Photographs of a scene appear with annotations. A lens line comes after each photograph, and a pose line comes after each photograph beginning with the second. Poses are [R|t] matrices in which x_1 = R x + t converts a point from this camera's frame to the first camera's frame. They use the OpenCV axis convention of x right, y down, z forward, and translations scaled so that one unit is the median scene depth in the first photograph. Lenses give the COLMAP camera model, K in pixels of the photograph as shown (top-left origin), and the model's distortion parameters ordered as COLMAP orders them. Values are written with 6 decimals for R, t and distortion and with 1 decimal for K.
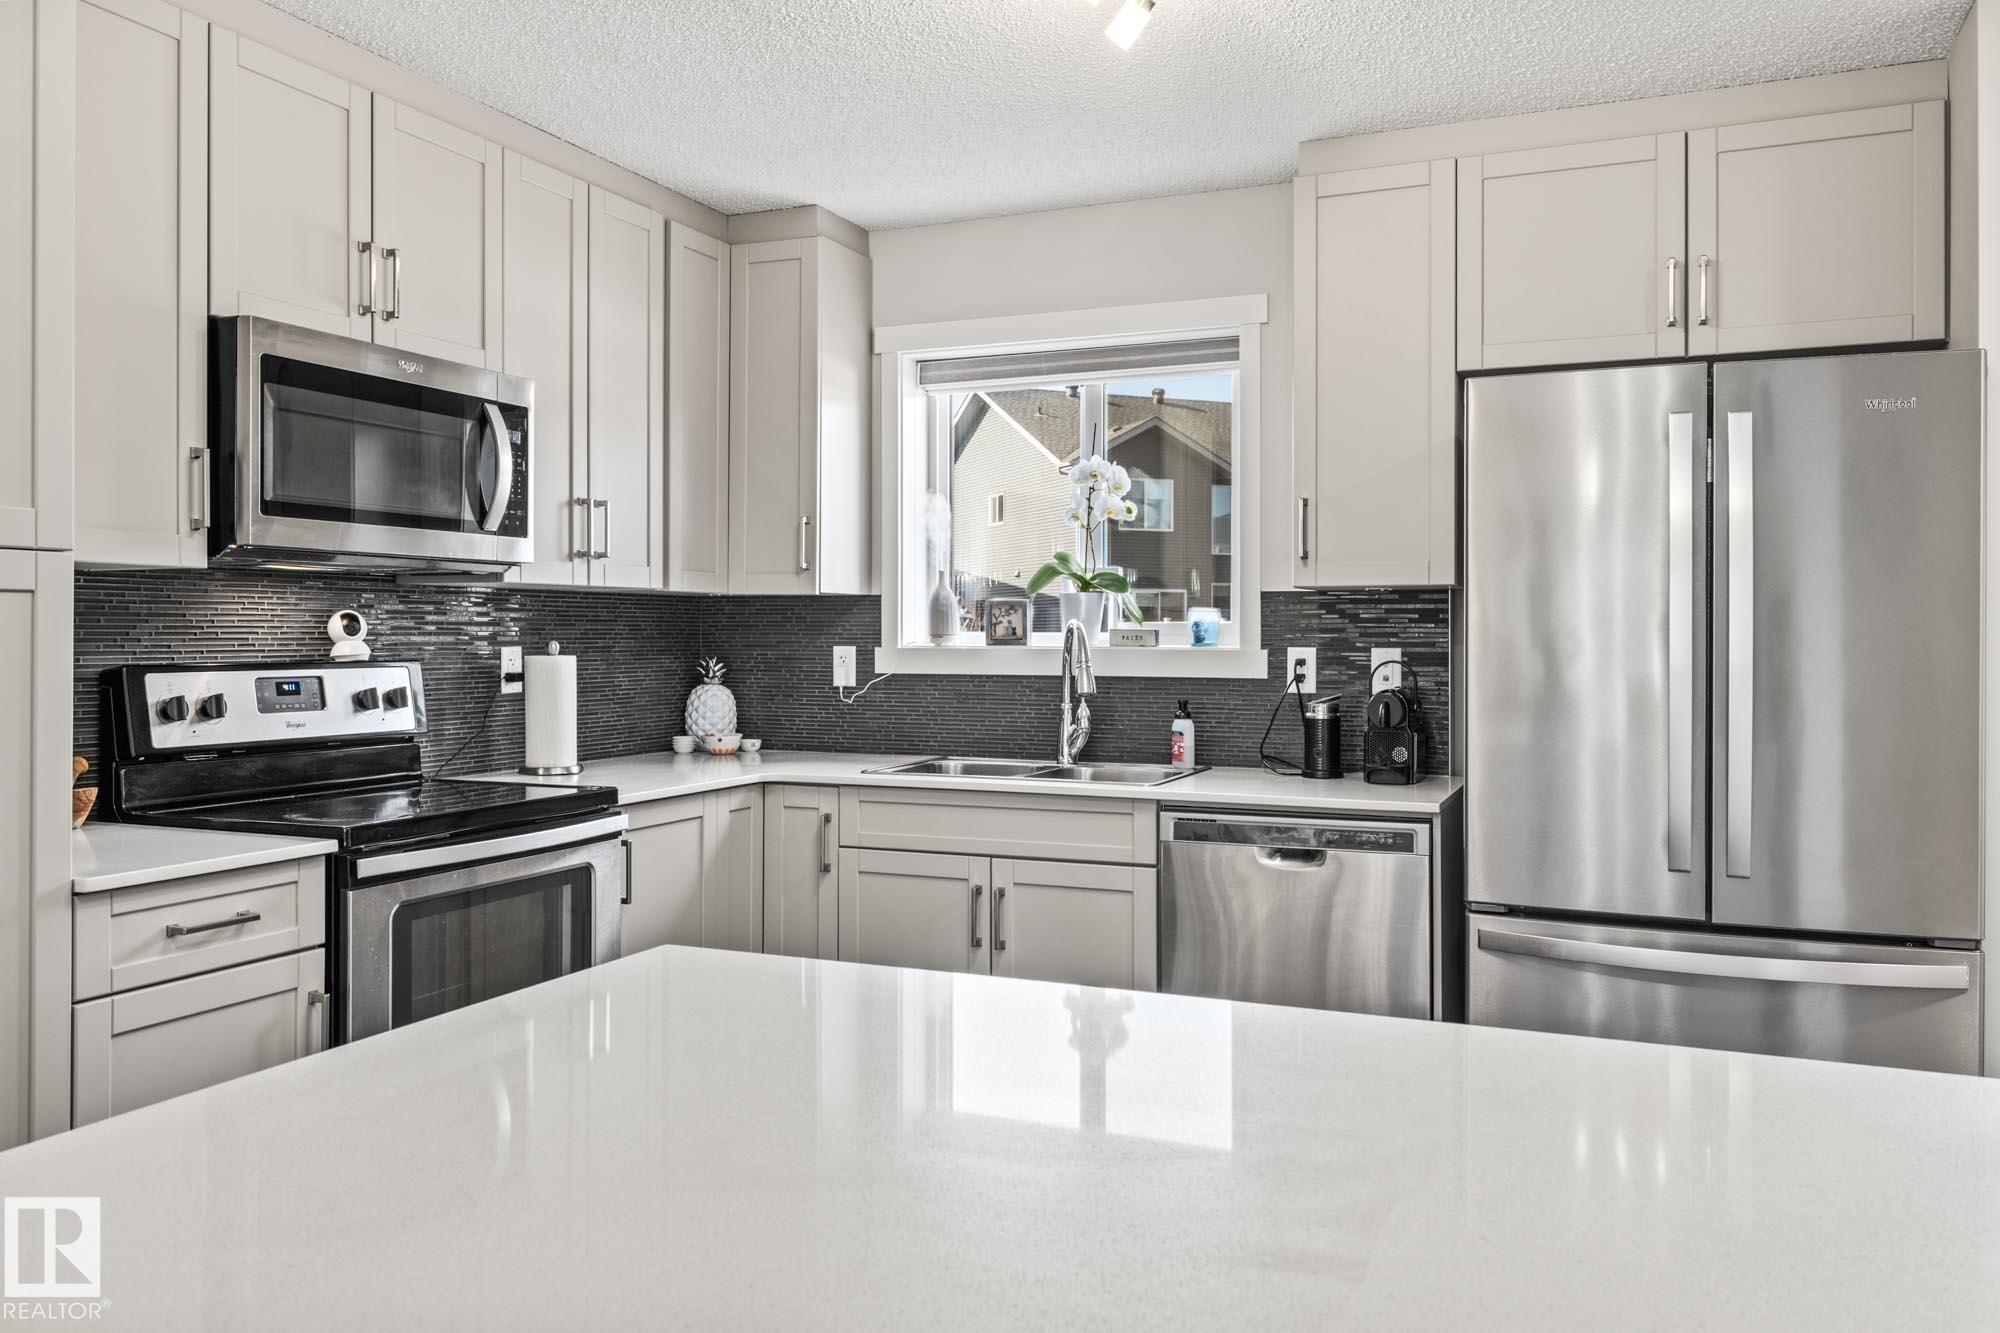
lens RADIAL K [[1486.4, 0, 993.4], [0, 1486.4, 645.8], [0, 0, 1]] dist [-0.009342, -0.008290]
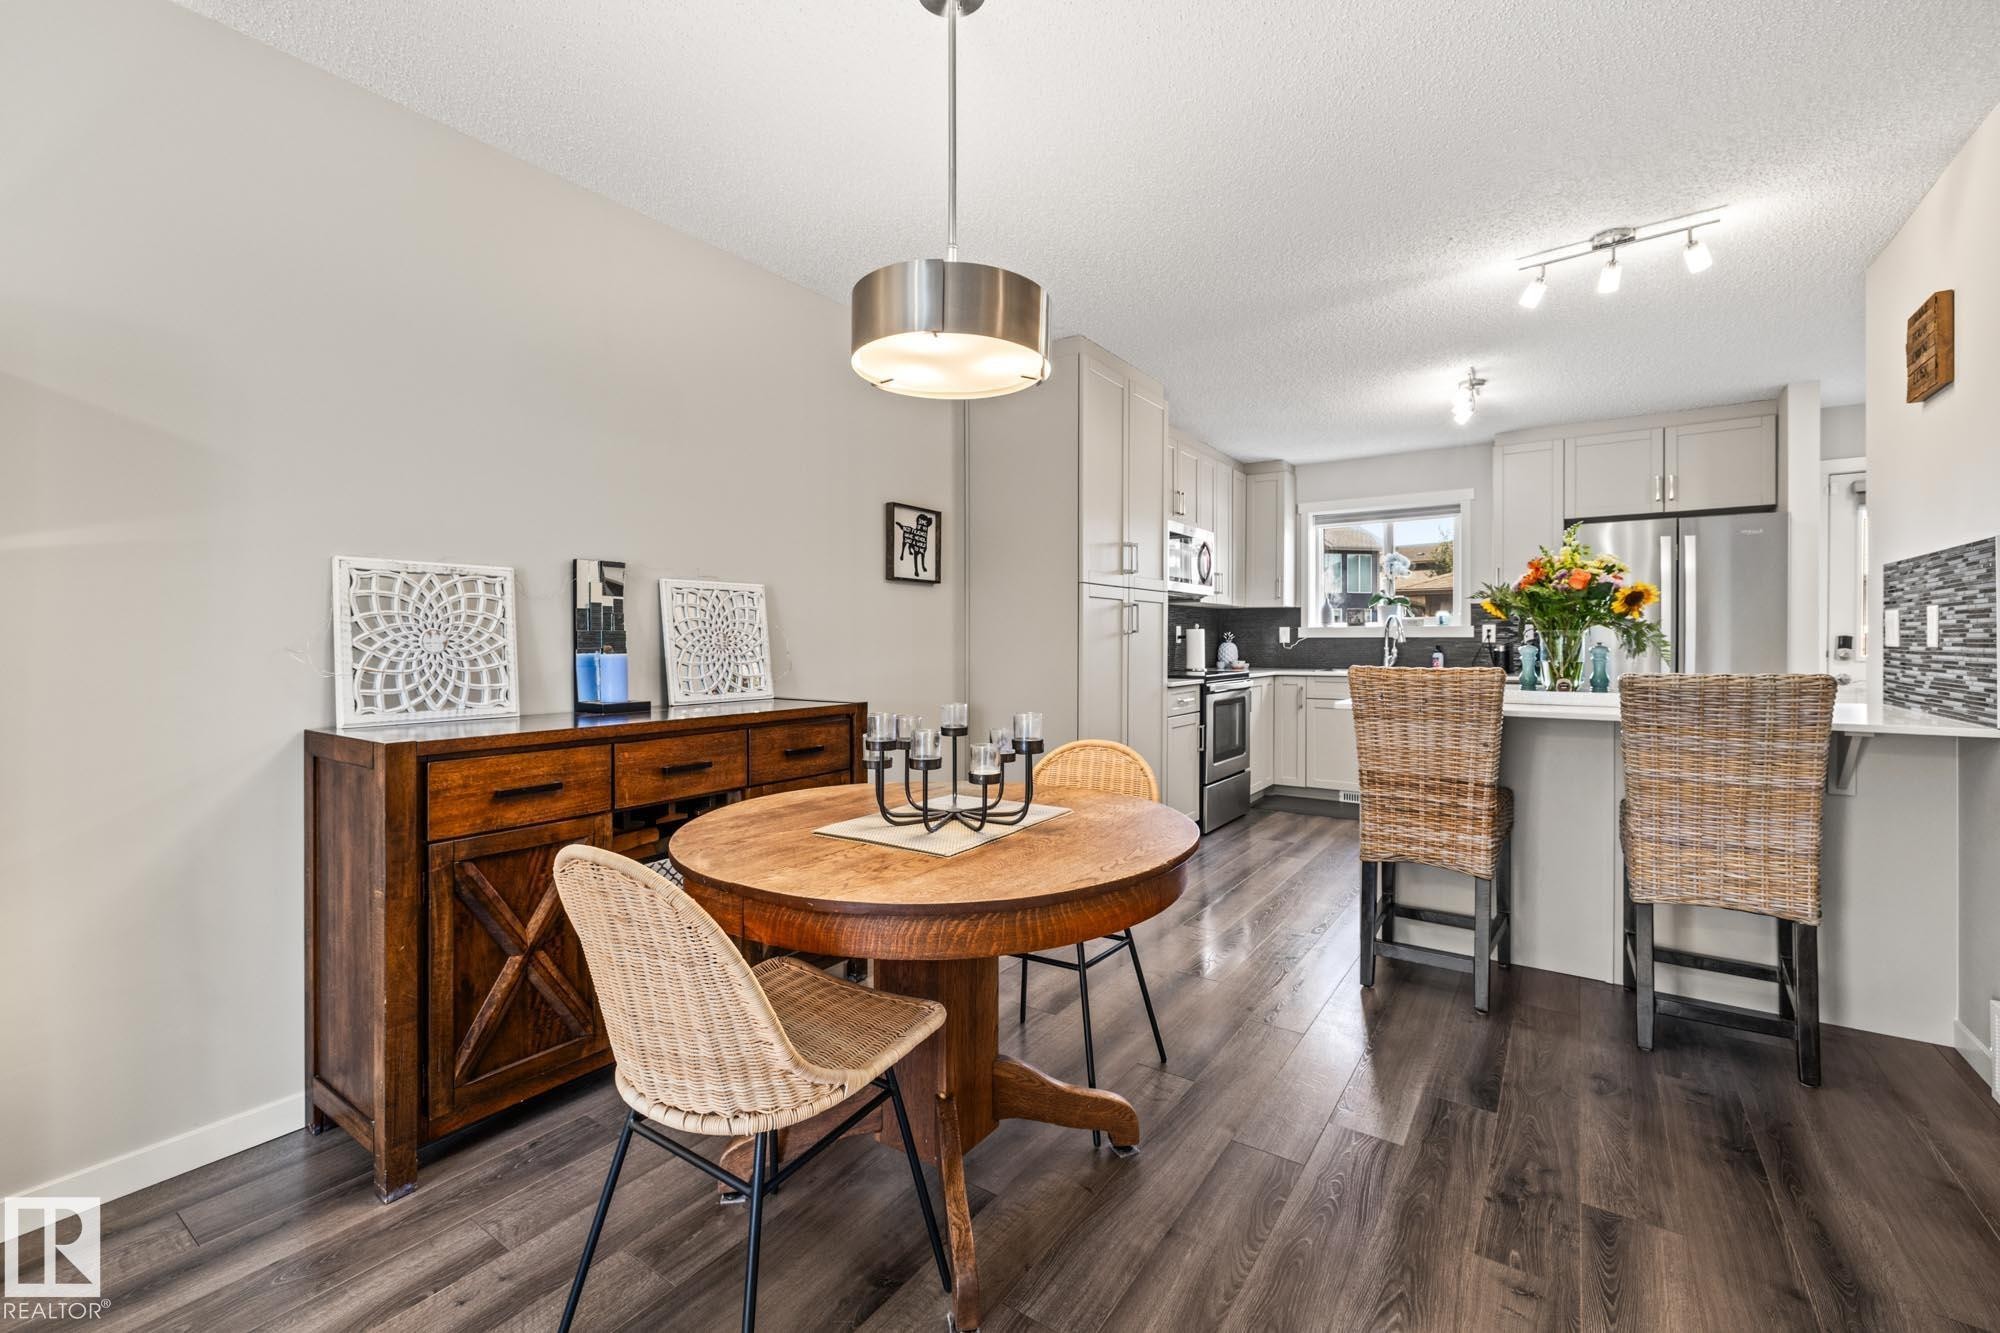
lens RADIAL K [[841.2, 0, 1004.1], [0, 841.2, 647.9], [0, 0, 1]] dist [0.005188, 0.000861]
pose [[0.984077, 0.000120, -0.177745, -0.356522], [-0.000296, 0.999999, -0.000964, 0.041891], [0.177745, 0.001001, 0.984076, -0.587384]]
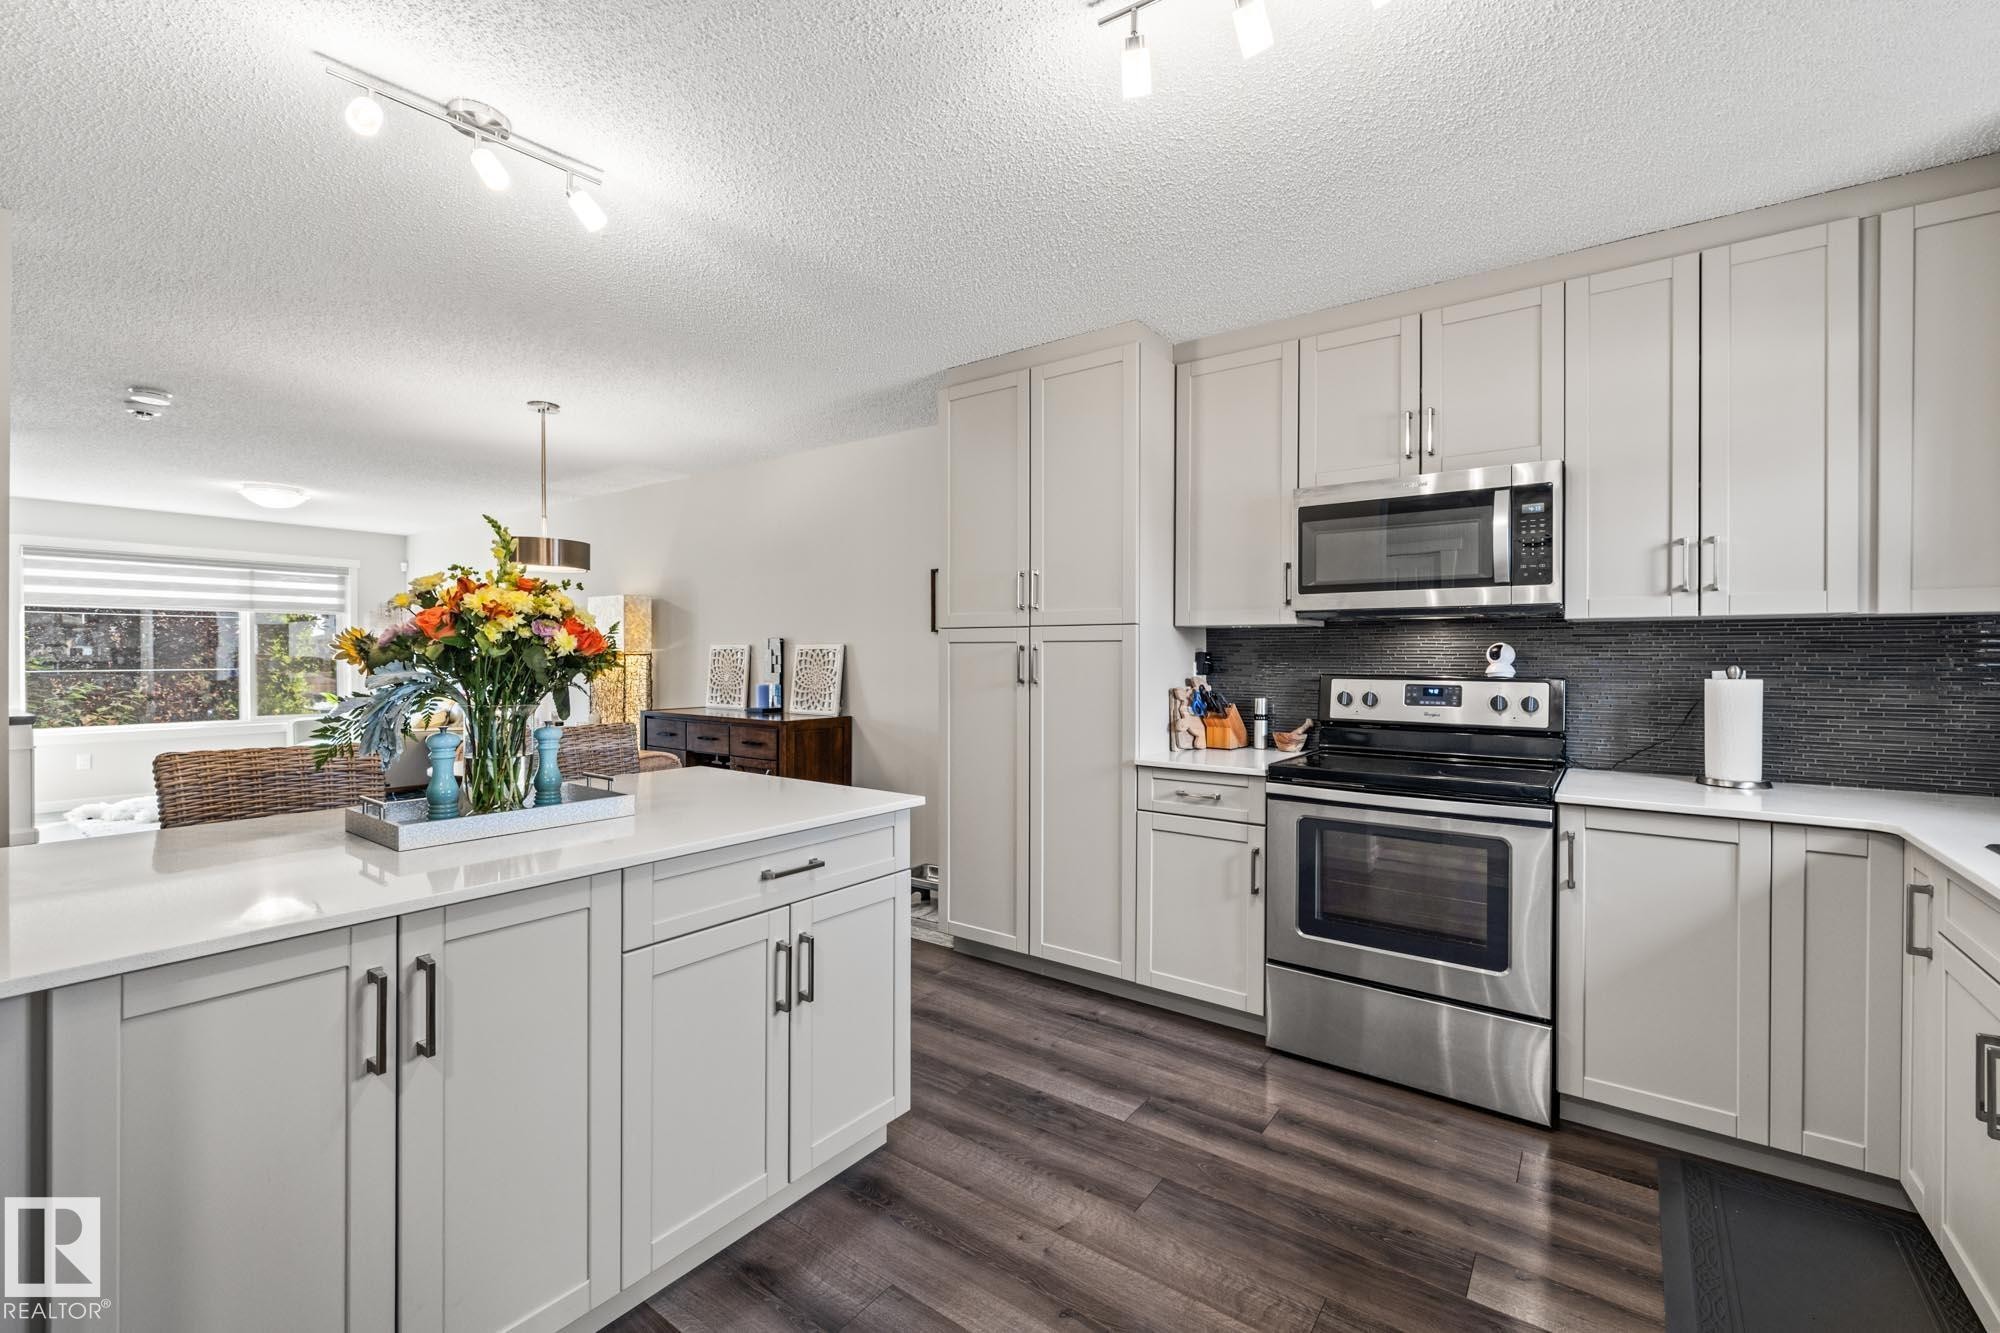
lens RADIAL K [[841.2, 0, 988.9], [0, 841.2, 651.0], [0, 0, 1]] dist [0.005188, 0.000861]
pose [[-0.213850, -0.005226, -0.976853, 0.500790], [-0.008849, 0.999955, -0.003412, -0.008209], [0.976826, 0.007914, -0.213886, 0.683194]]
